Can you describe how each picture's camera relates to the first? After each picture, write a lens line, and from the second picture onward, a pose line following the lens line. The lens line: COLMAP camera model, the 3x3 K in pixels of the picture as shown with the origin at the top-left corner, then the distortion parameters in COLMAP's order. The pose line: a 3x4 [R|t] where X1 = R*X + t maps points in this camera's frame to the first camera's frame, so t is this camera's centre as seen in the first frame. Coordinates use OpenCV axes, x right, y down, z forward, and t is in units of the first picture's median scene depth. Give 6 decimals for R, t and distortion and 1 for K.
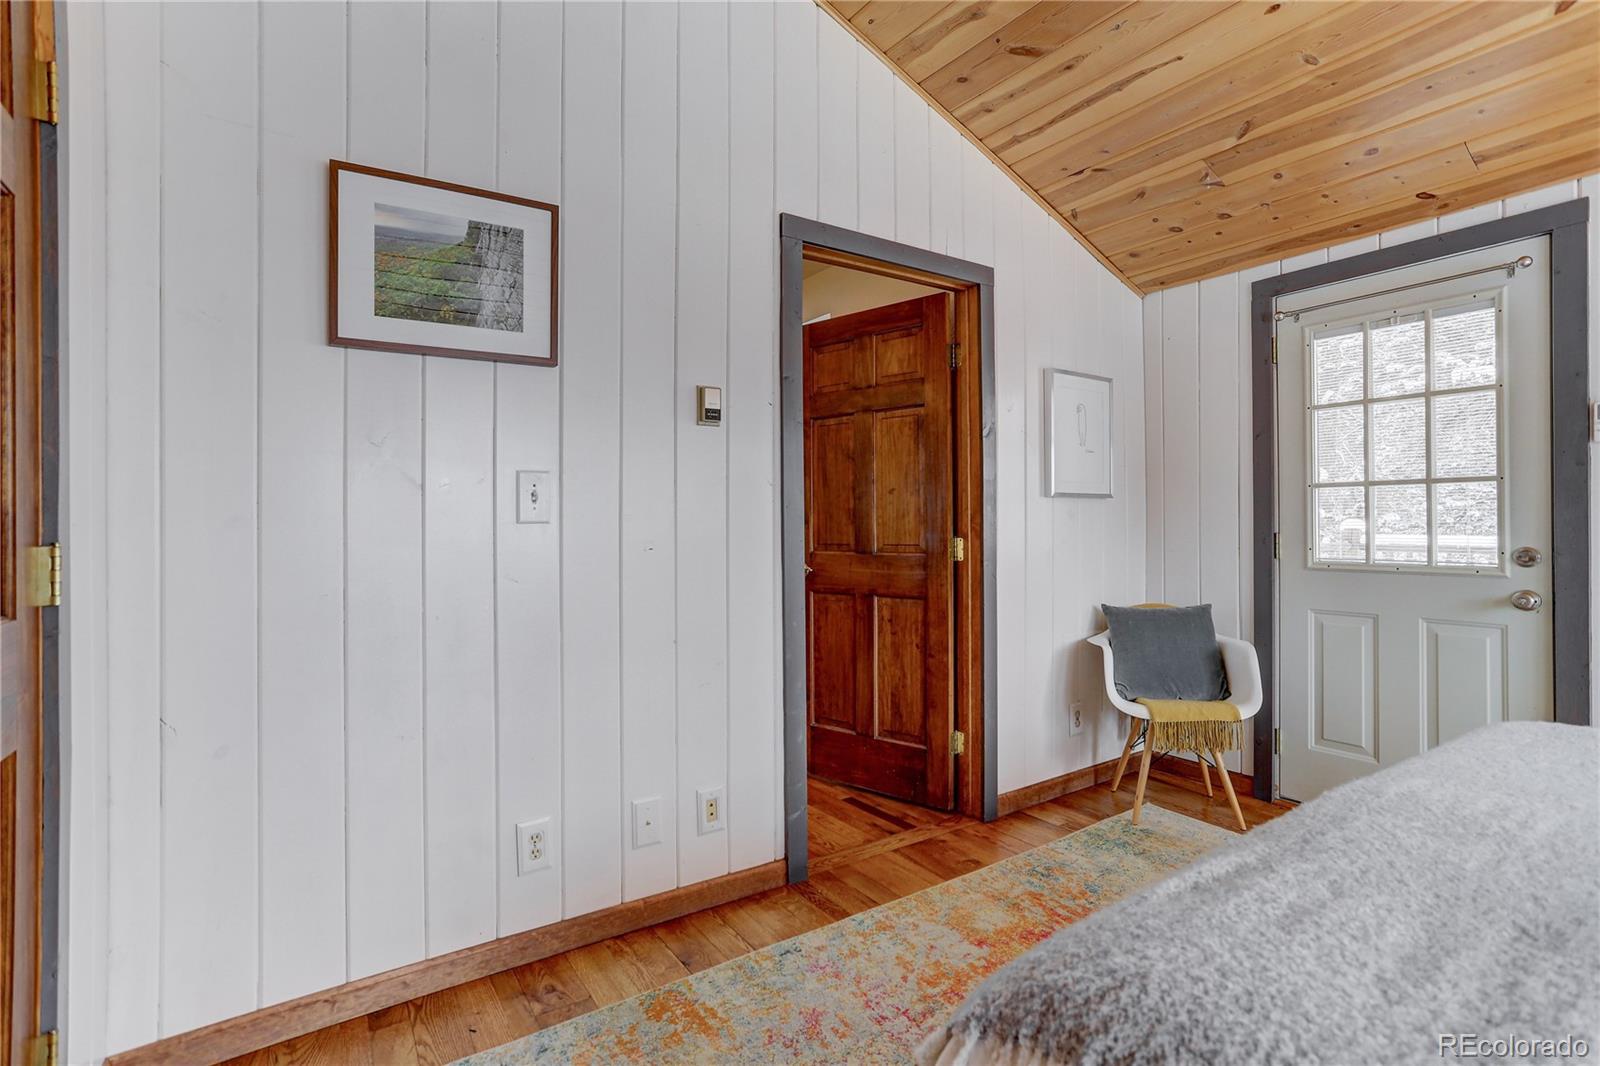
lens RADIAL K [[769.2, 0, 799.1], [0, 769.2, 517.9], [0, 0, 1]] dist [-0.054153, 0.025708]
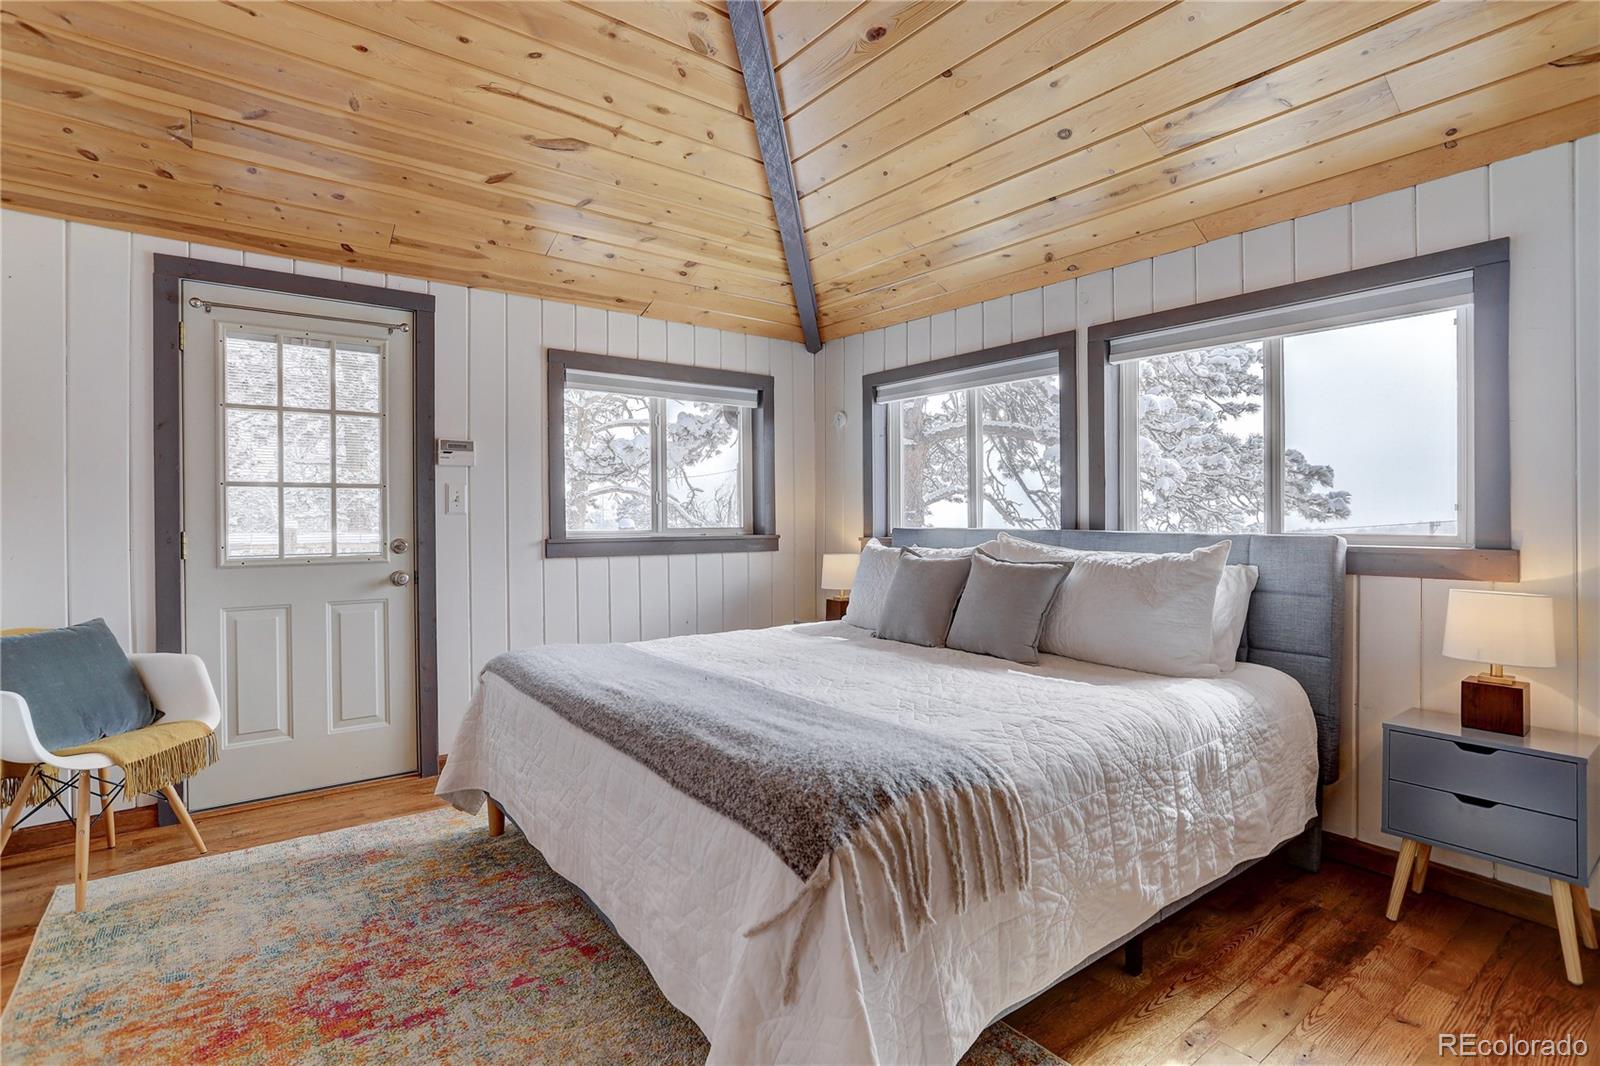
lens RADIAL K [[769.2, 0, 791.5], [0, 769.2, 521.8], [0, 0, 1]] dist [-0.054153, 0.025708]
pose [[-0.078531, -0.002130, 0.996909, -0.390708], [-0.003837, 0.999991, 0.001834, 0.002864], [-0.996904, -0.003681, -0.078538, 0.355785]]
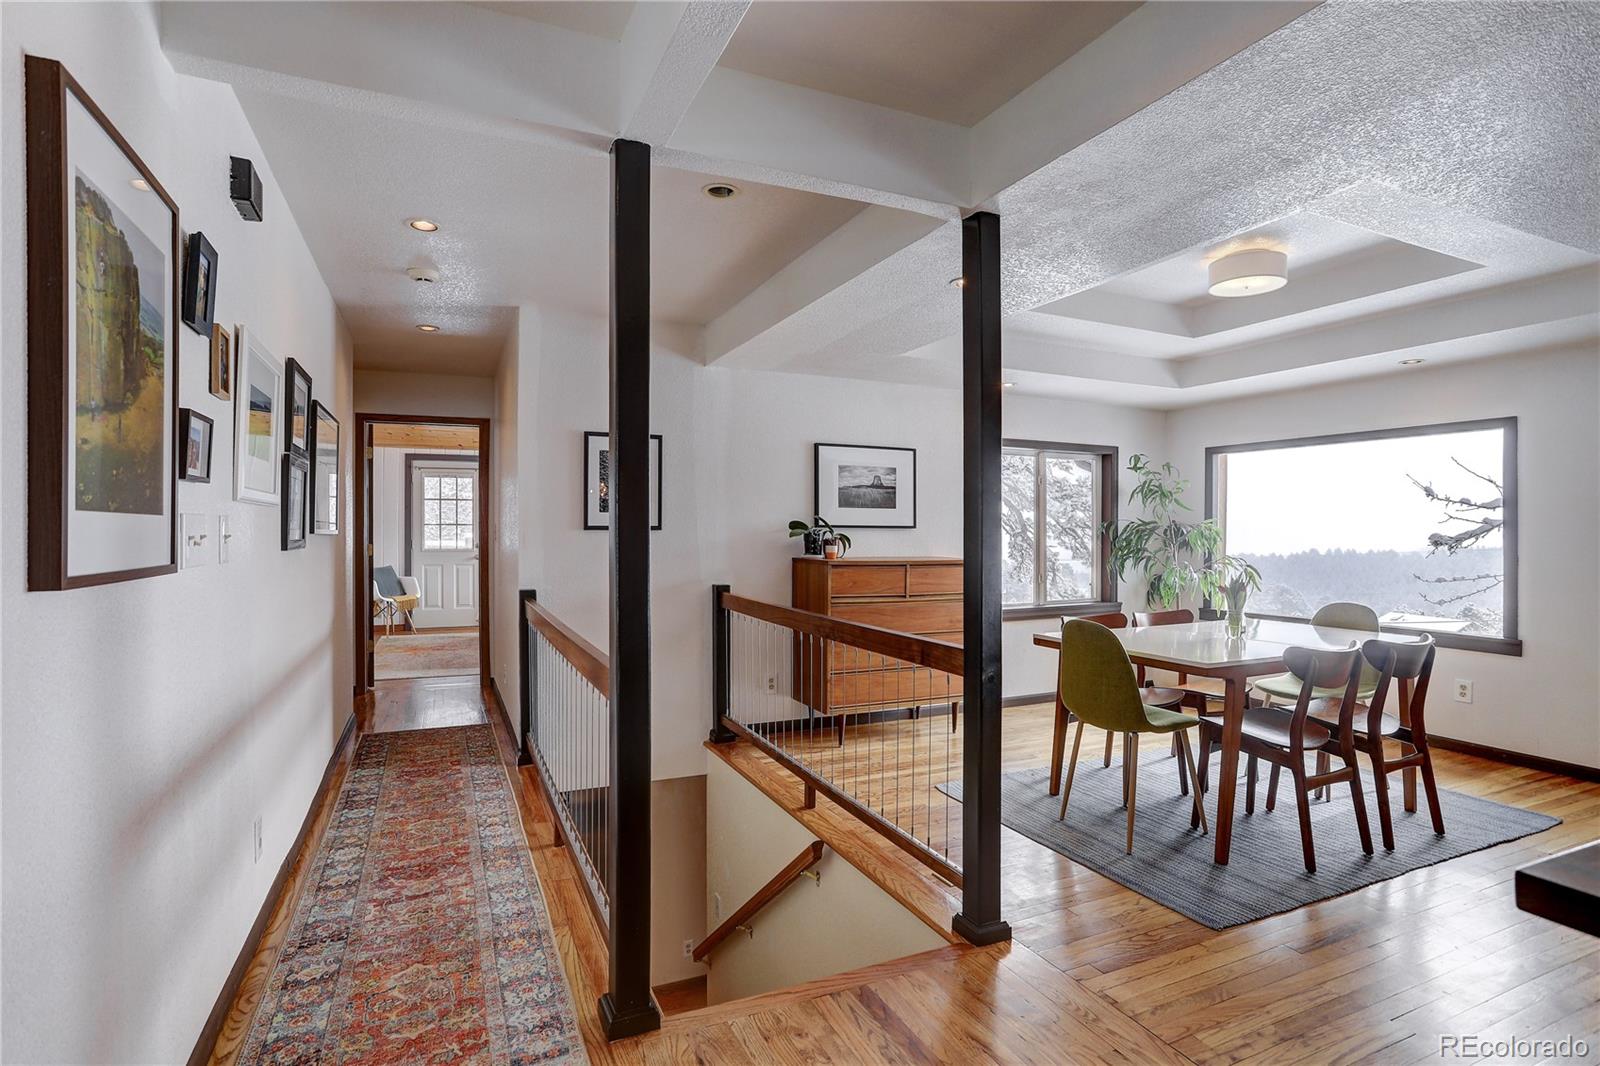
lens RADIAL K [[769.2, 0, 784.7], [0, 769.2, 524.1], [0, 0, 1]] dist [-0.054153, 0.025708]
pose [[0.154319, 0.006628, 0.987999, -2.326516], [-0.009080, 0.999945, -0.005289, -0.043462], [-0.987979, -0.008155, 0.154371, -1.010483]]
